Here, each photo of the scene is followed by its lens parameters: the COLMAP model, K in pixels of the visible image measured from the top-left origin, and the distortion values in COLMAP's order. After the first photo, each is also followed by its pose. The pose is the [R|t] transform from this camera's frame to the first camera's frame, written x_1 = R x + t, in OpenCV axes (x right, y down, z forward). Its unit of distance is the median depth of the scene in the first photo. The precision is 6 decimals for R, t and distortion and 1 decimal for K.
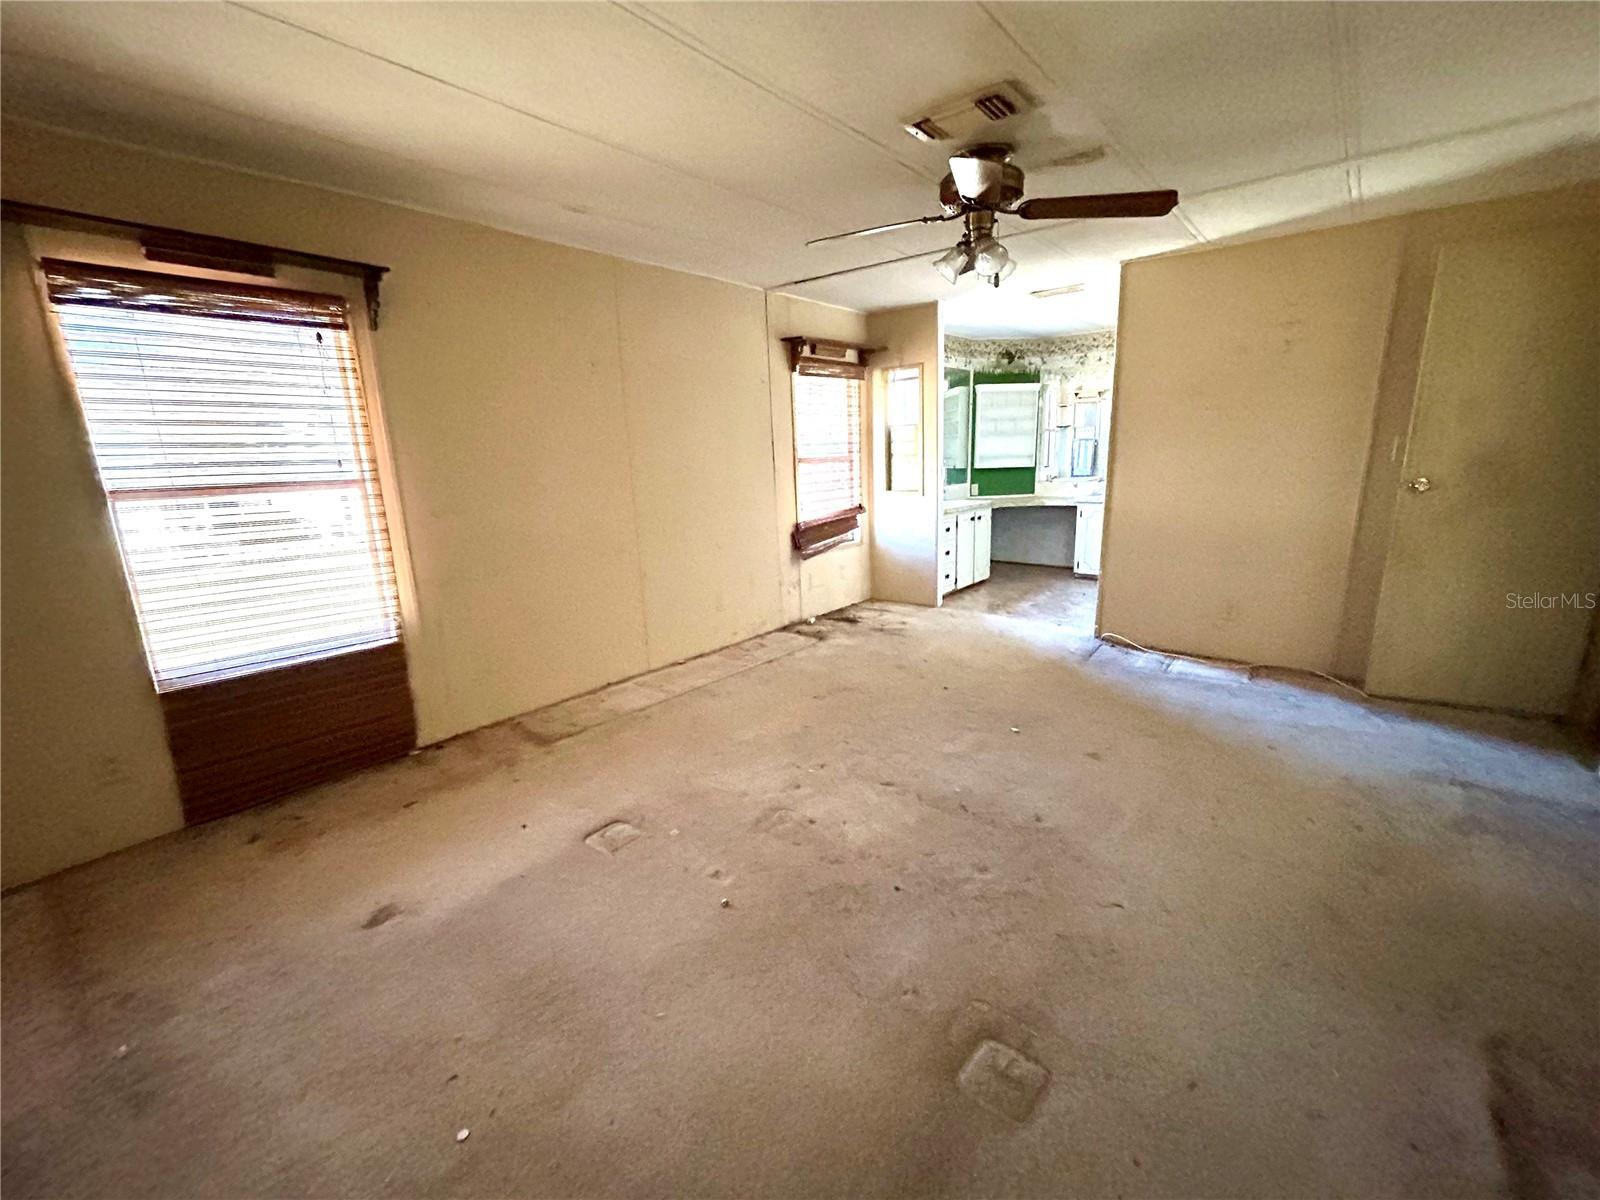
lens RADIAL K [[649.6, 0, 803.2], [0, 649.6, 596.0], [0, 0, 1]] dist [0.000207, 0.000208]
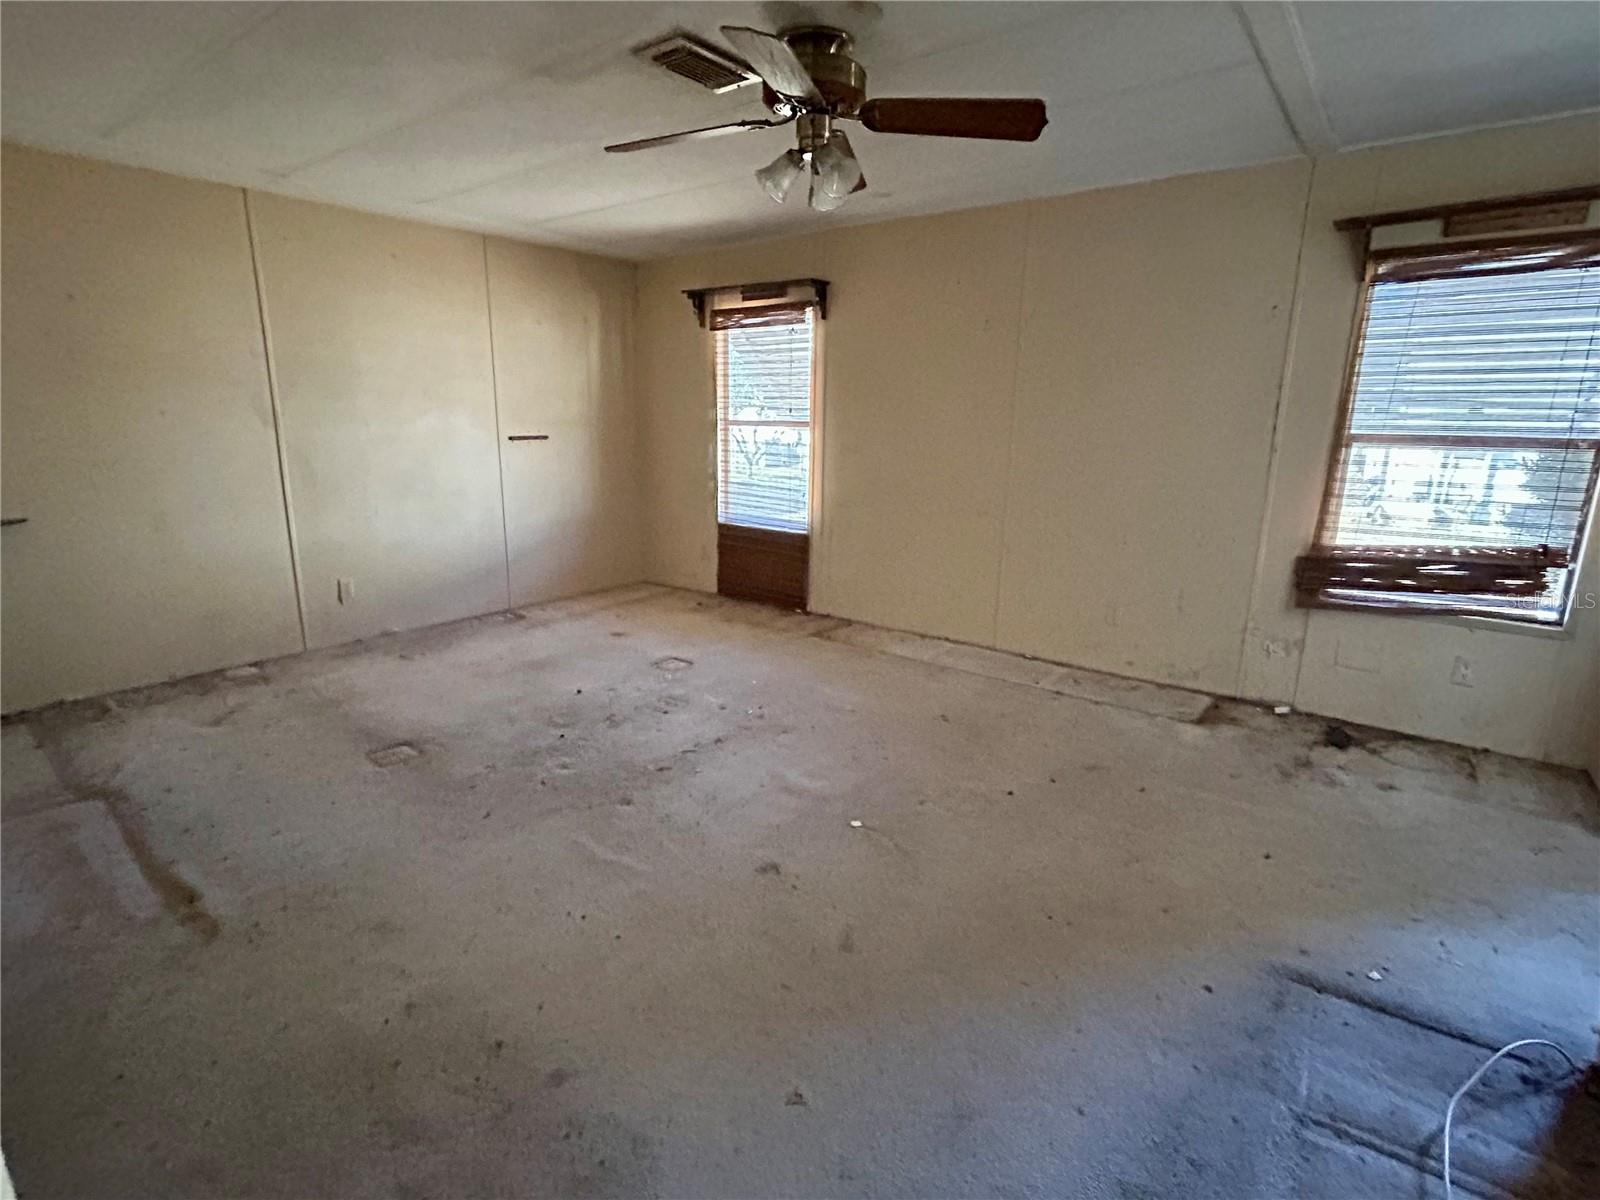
lens RADIAL K [[788.5, 0, 813.9], [0, 788.5, 596.2], [0, 0, 1]] dist [0.002658, 0.001341]
pose [[0.055655, 0.256864, -0.964844, 0.537692], [-0.235957, 0.942353, 0.237266, -0.106451], [0.970168, 0.214457, 0.113056, 0.404205]]
